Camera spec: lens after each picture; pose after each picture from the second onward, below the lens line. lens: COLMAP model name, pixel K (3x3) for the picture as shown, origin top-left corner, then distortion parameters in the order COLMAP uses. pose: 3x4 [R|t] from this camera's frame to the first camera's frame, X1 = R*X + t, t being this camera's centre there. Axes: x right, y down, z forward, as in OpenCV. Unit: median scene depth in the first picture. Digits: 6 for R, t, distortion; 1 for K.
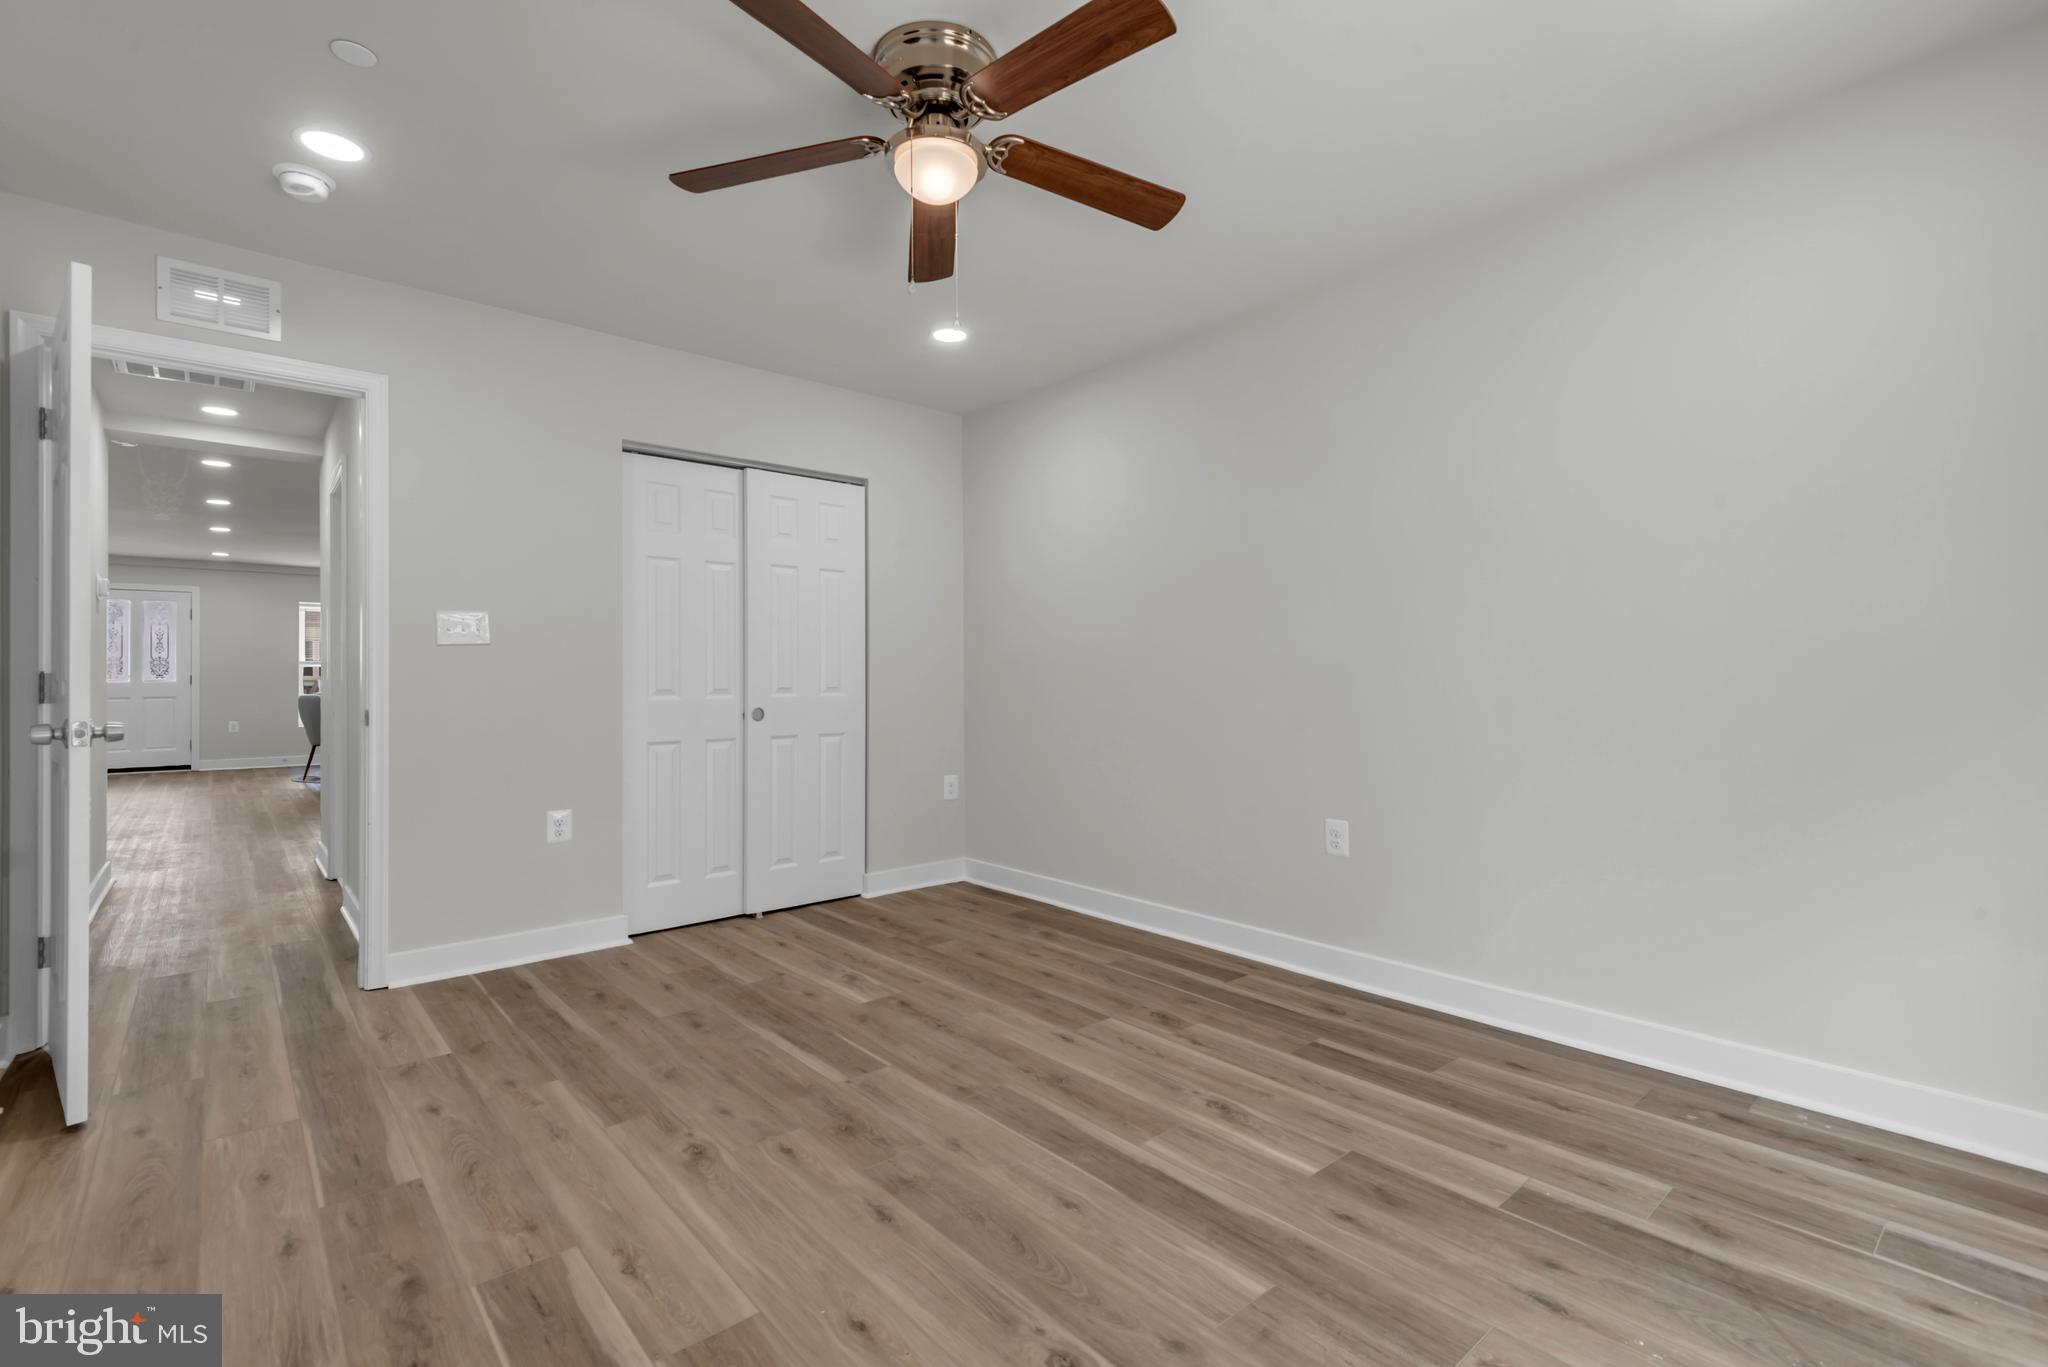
lens RADIAL K [[926.9, 0, 1018.7], [0, 926.9, 661.8], [0, 0, 1]] dist [0.033275, -0.014393]
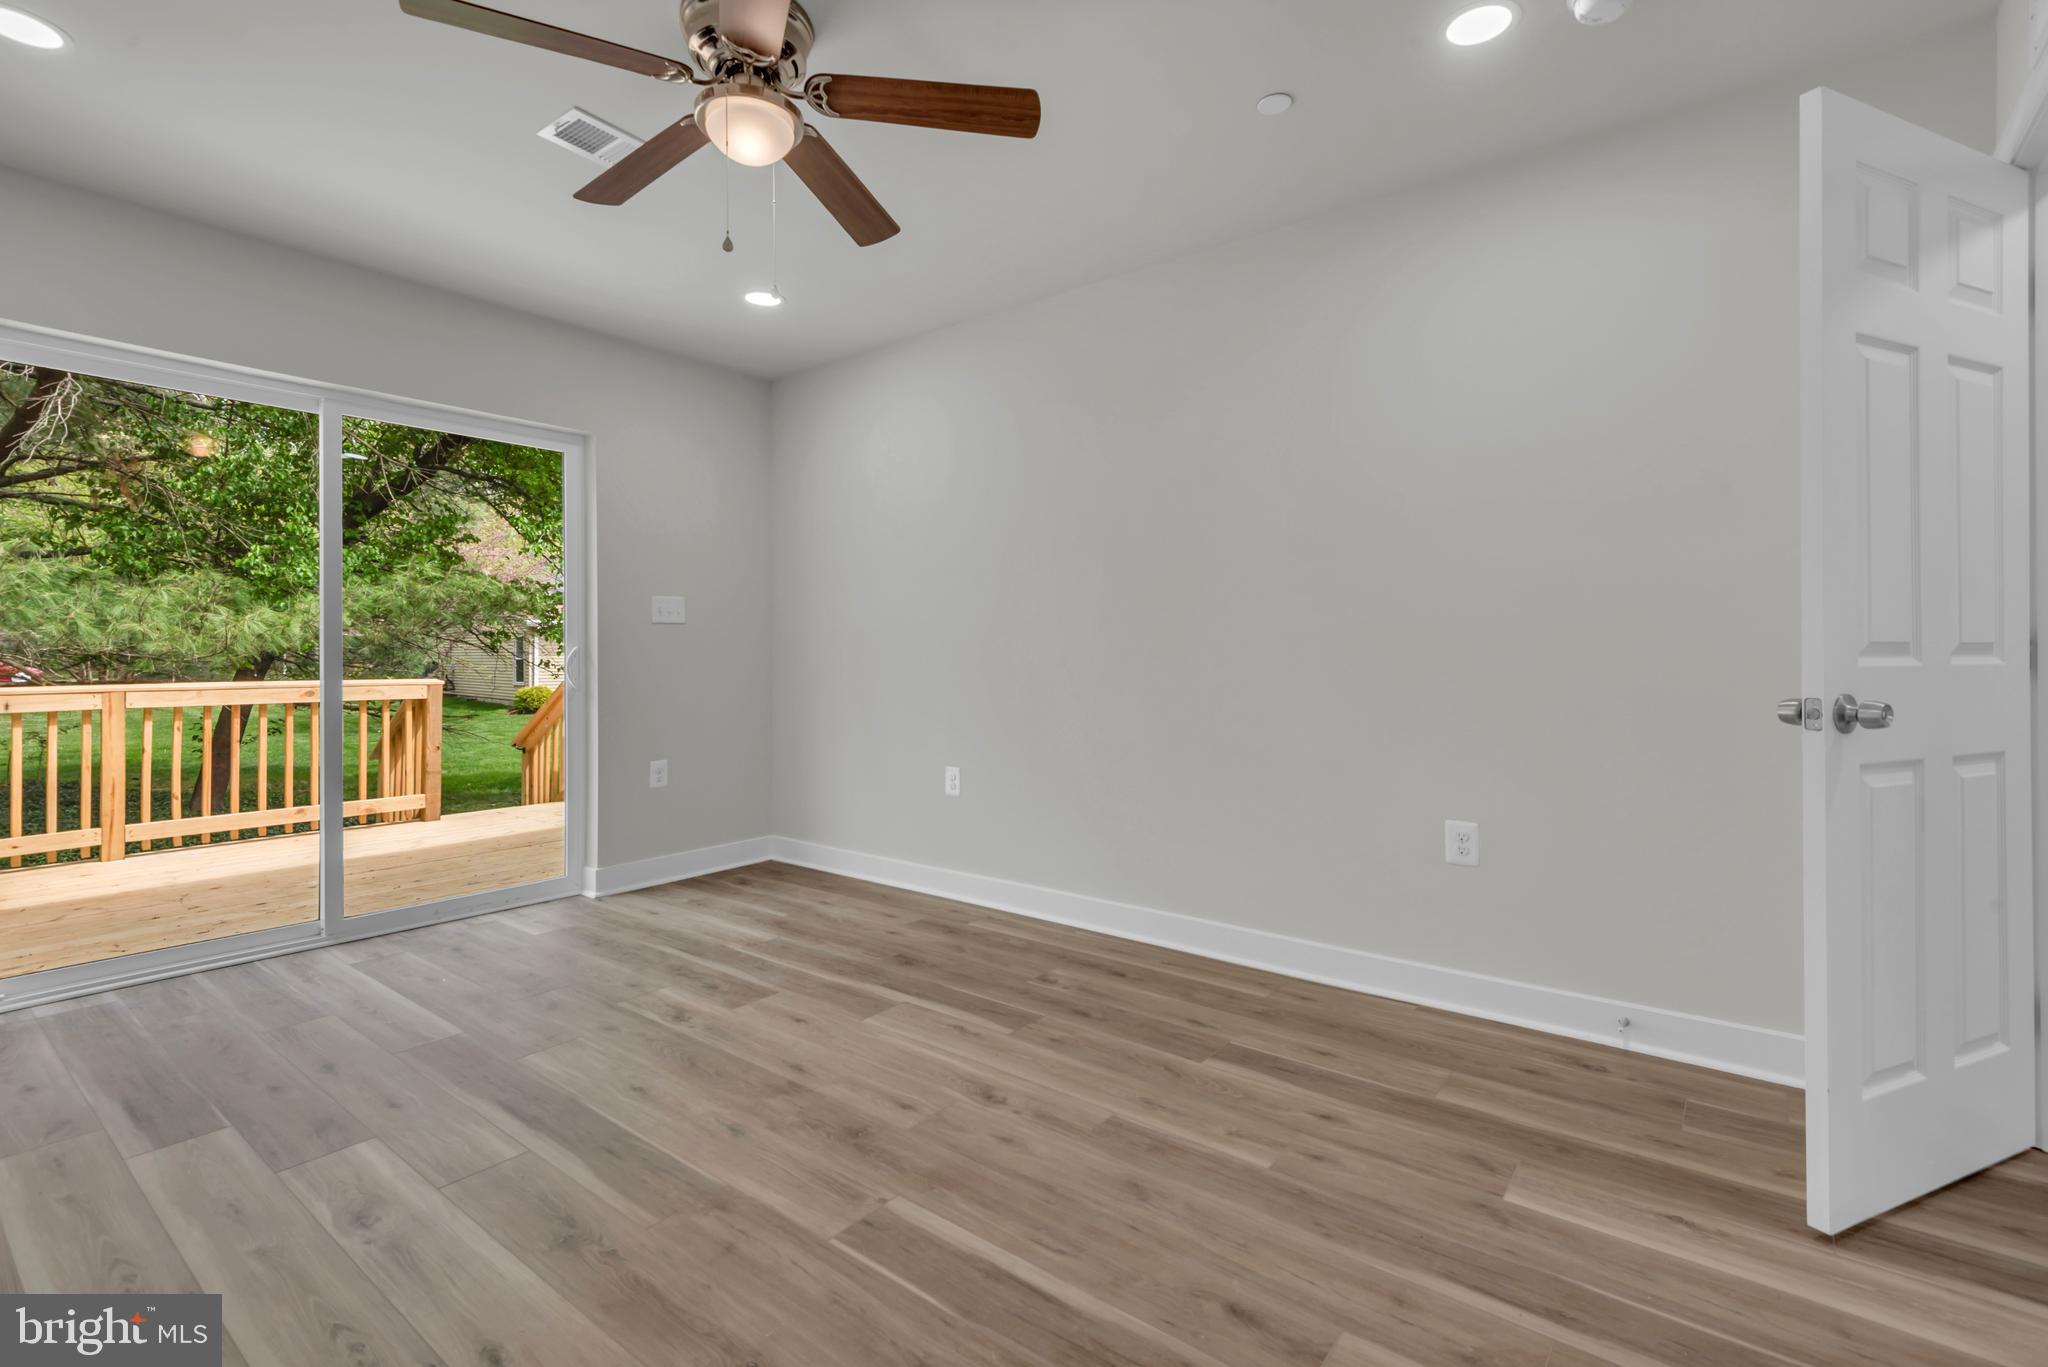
lens RADIAL K [[926.9, 0, 1018.7], [0, 926.9, 661.8], [0, 0, 1]] dist [0.033275, -0.014393]
pose [[-0.980484, 0.007087, -0.196471, -0.138988], [0.008655, 0.999937, -0.007119, 0.034692], [0.196408, -0.008680, -0.980484, 1.656723]]
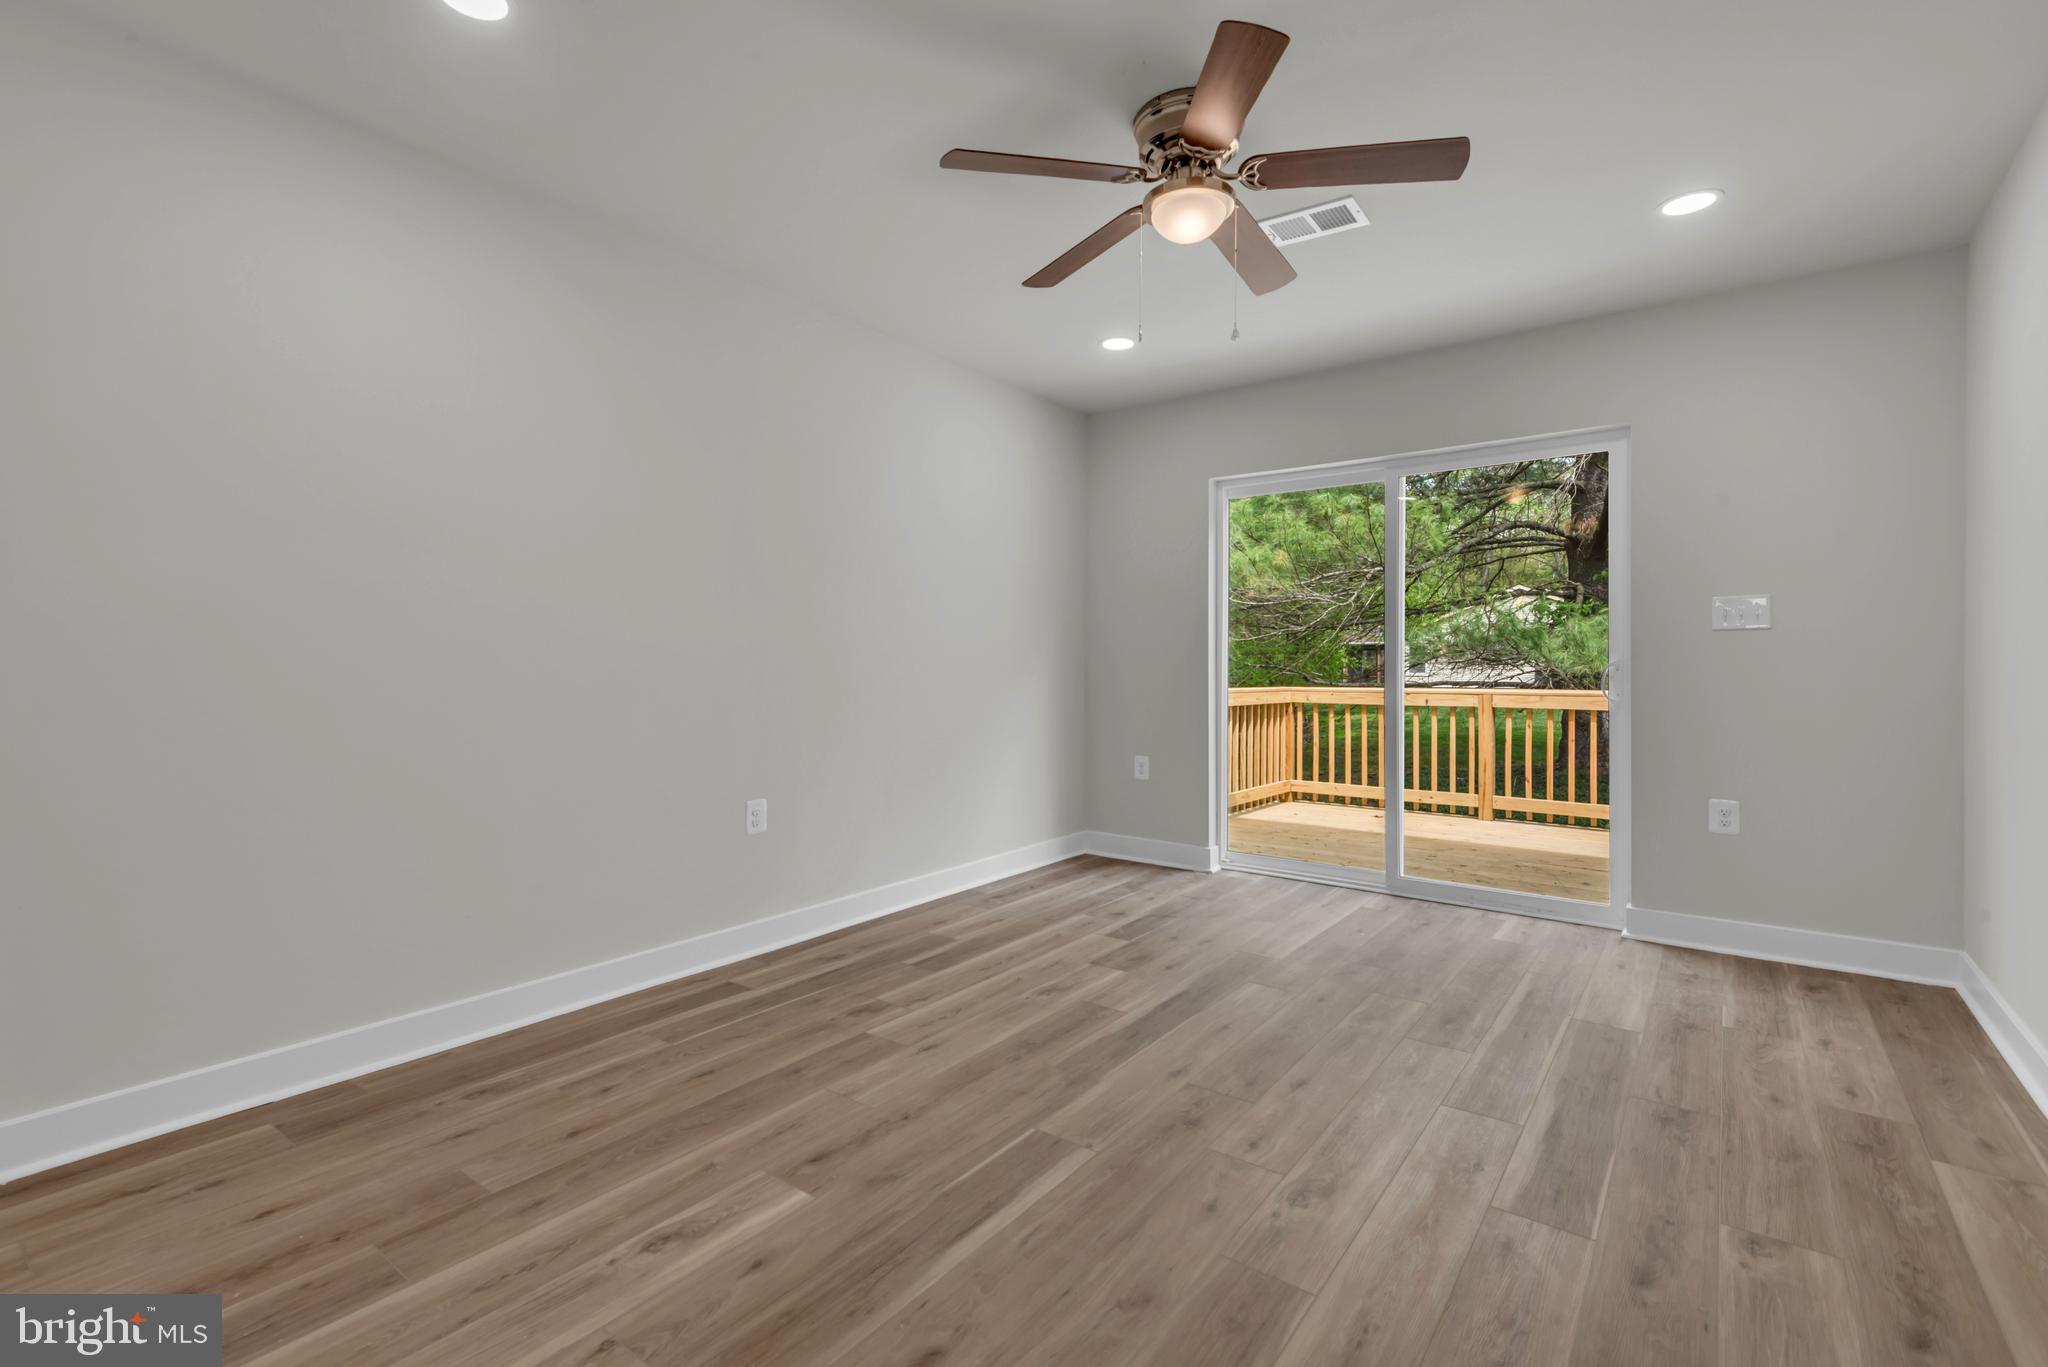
lens RADIAL K [[926.9, 0, 1018.7], [0, 926.9, 661.8], [0, 0, 1]] dist [0.033275, -0.014393]
pose [[-0.212423, 0.005837, 0.977160, -0.940556], [-0.017881, 0.999792, -0.009860, 0.025480], [-0.977014, -0.019567, -0.212275, 1.187493]]
